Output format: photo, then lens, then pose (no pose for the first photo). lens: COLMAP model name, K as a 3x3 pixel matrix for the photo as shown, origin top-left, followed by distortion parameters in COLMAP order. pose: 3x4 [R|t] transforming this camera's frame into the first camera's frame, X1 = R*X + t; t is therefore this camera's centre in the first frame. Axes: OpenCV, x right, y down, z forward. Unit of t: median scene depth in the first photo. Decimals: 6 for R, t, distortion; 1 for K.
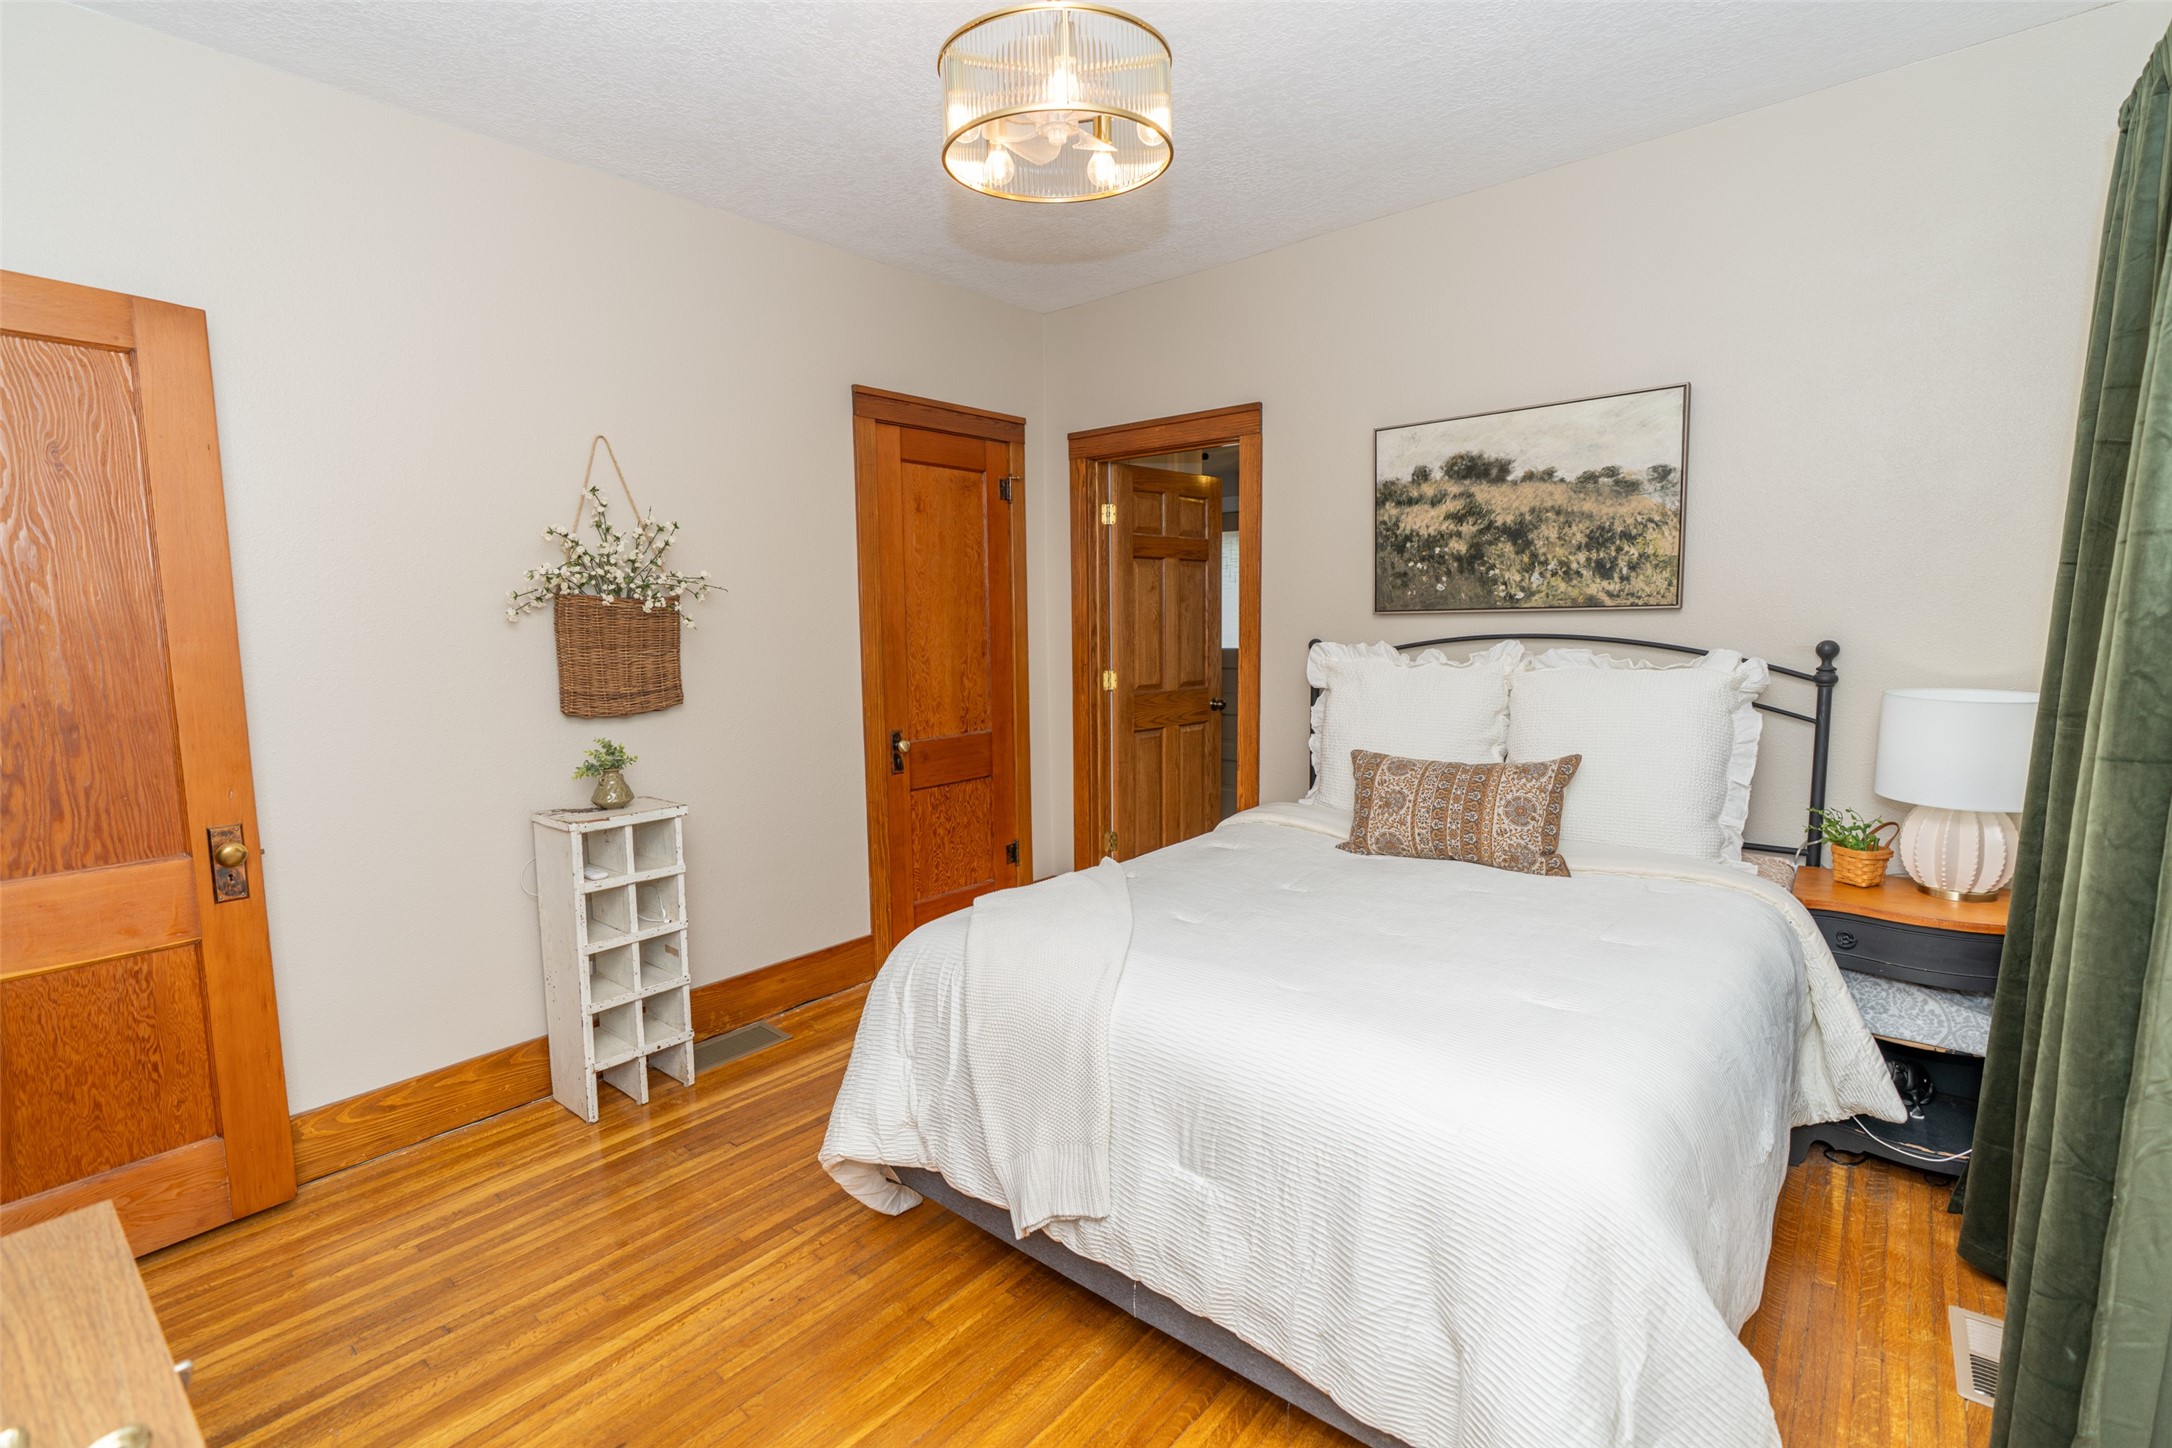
lens RADIAL K [[978.7, 0, 1080.1], [0, 978.7, 725.5], [0, 0, 1]] dist [-0.012873, 0.003114]
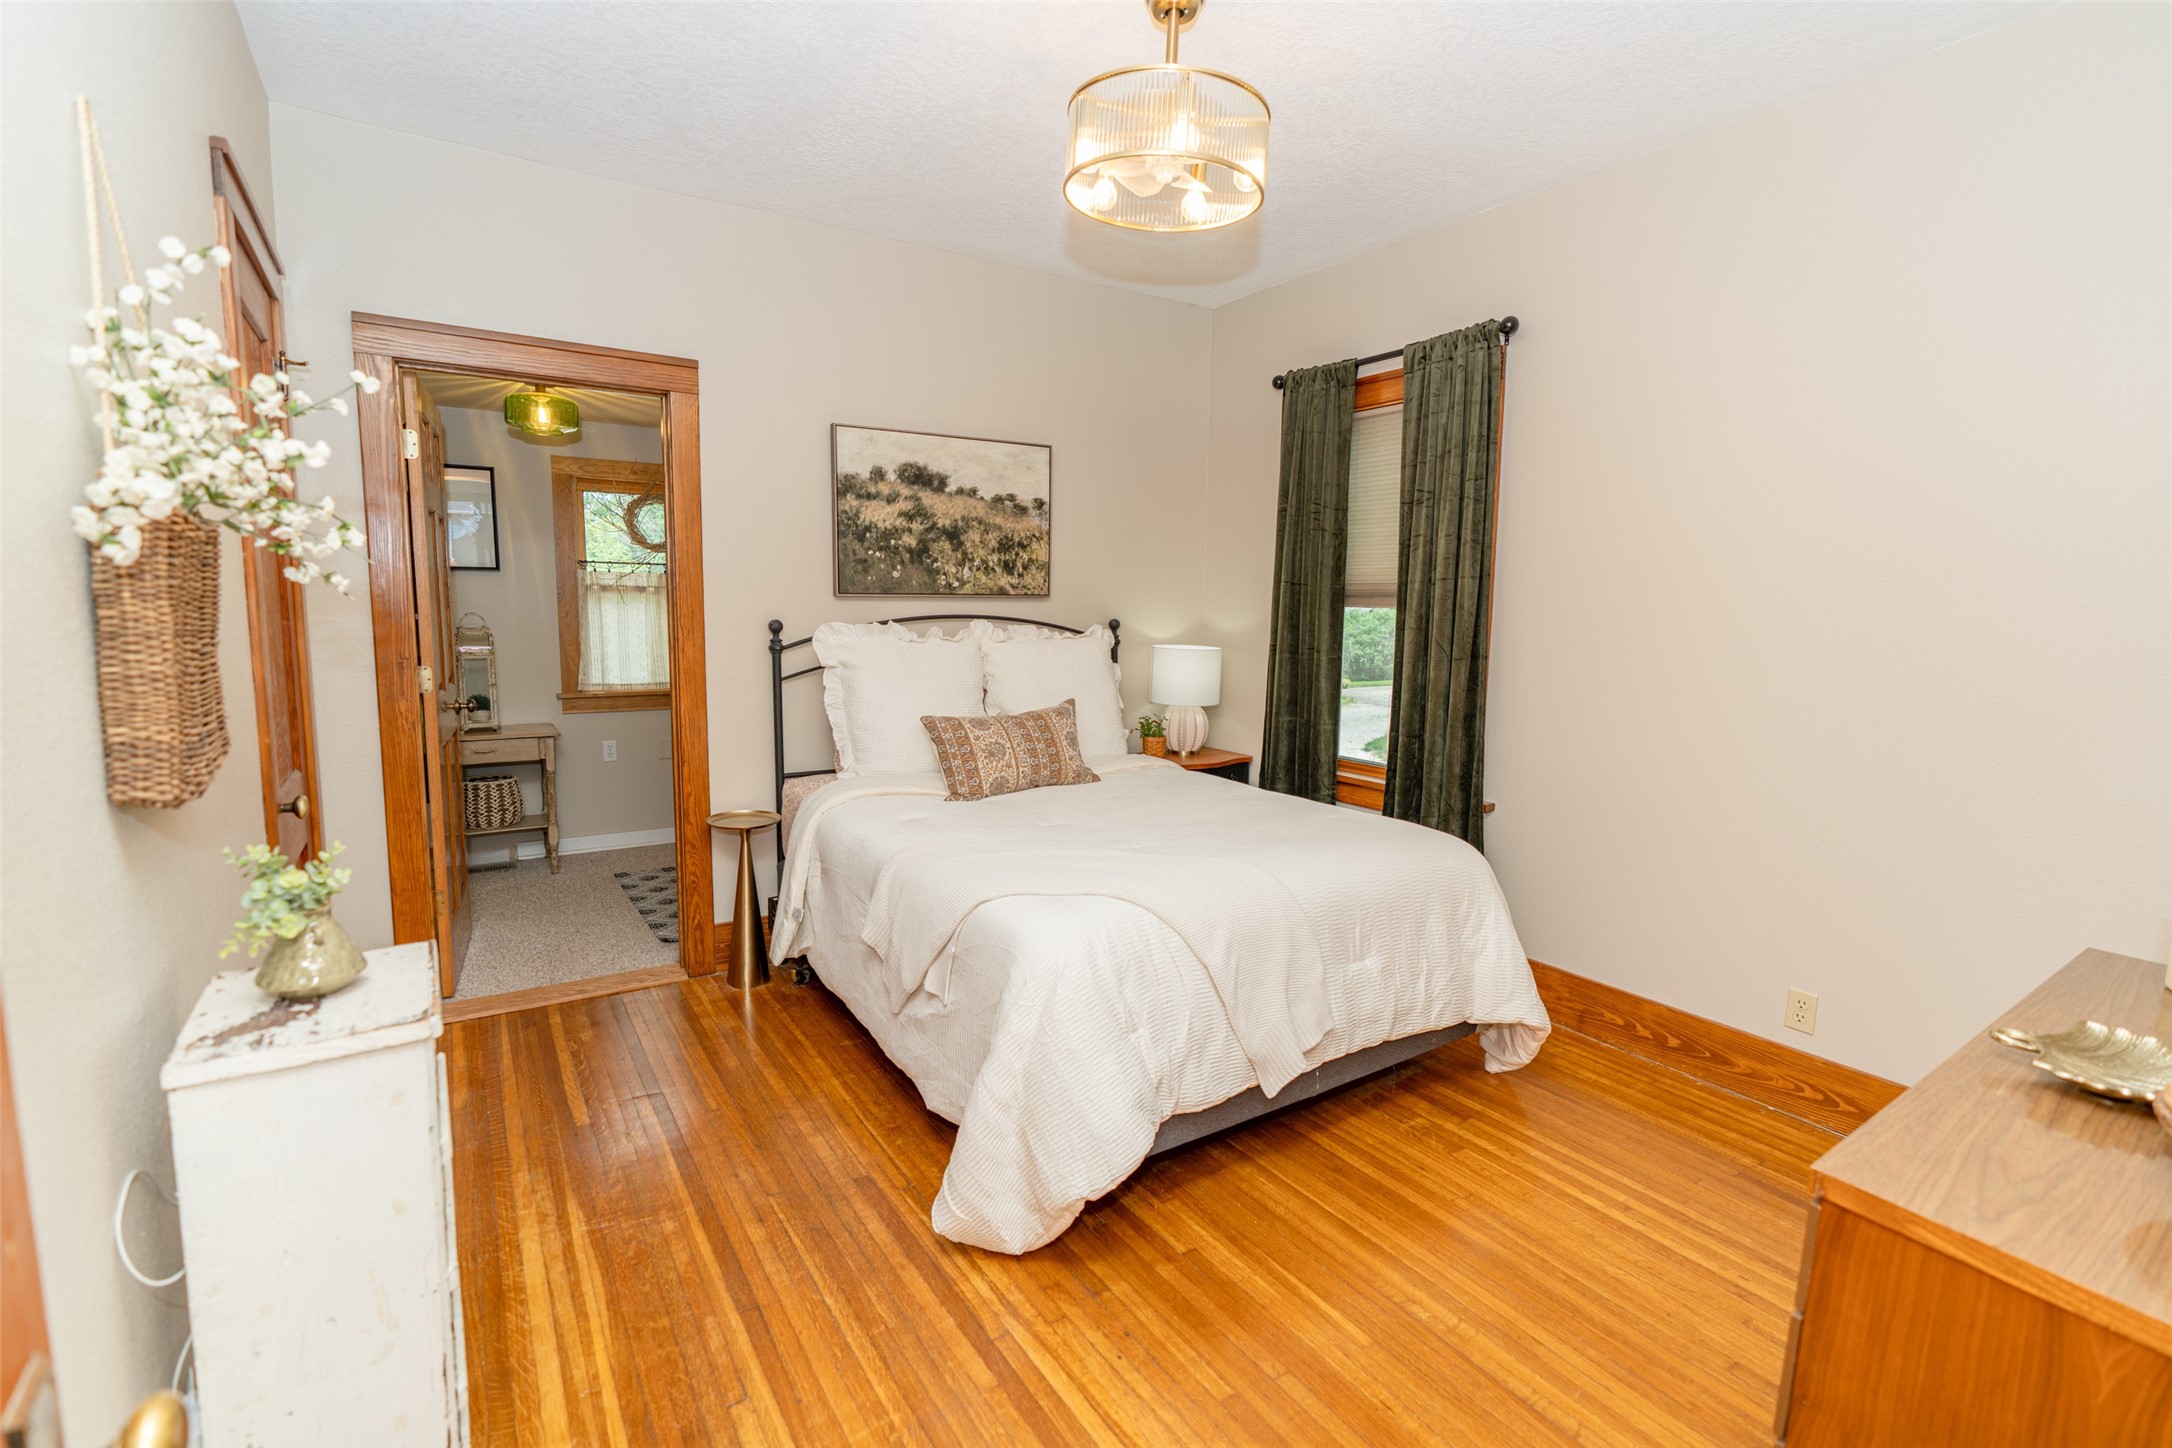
lens RADIAL K [[978.7, 0, 1084.4], [0, 978.7, 726.8], [0, 0, 1]] dist [-0.012873, 0.003114]
pose [[0.277988, -0.106244, 0.954691, -0.758367], [0.088310, 0.992482, 0.084735, -0.043484], [-0.956516, 0.060753, 0.285281, 0.501794]]
